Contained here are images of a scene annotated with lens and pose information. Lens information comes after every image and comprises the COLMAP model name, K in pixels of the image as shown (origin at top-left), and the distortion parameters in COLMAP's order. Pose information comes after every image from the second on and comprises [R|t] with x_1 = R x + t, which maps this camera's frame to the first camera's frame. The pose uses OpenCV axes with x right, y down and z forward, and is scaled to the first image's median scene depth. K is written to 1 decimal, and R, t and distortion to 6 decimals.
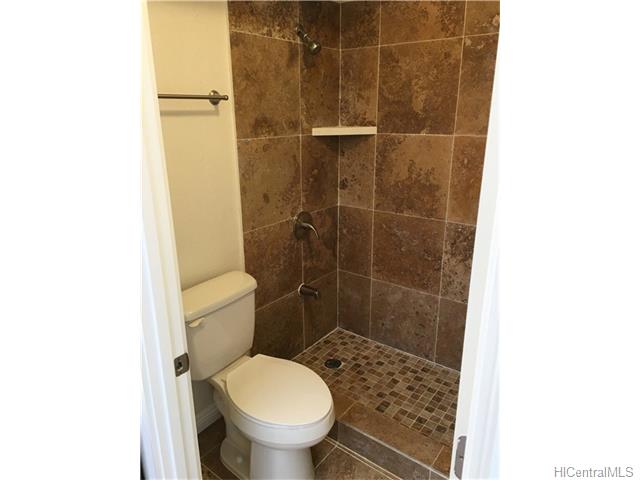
lens RADIAL K [[407.3, 0, 320.0], [0, 407.3, 240.0], [0, 0, 1]] dist [0.019170, -0.000560]
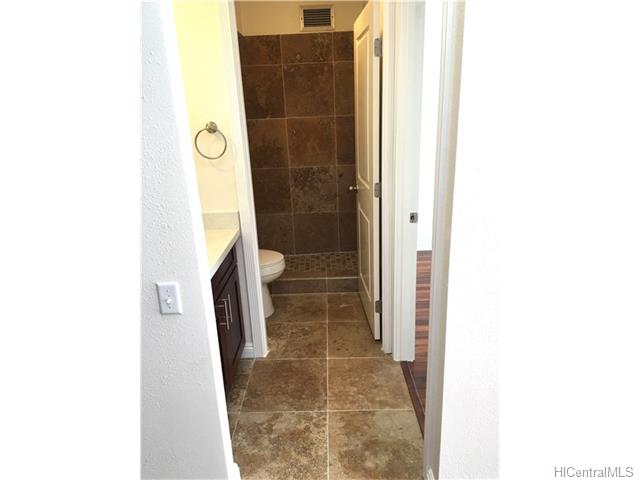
lens RADIAL K [[407.3, 0, 320.0], [0, 407.3, 240.0], [0, 0, 1]] dist [0.019170, -0.000560]
pose [[0.803451, -0.214741, 0.555296, -0.638924], [0.212390, 0.974701, 0.069627, 0.166722], [-0.556199, 0.061997, 0.828733, -0.518871]]
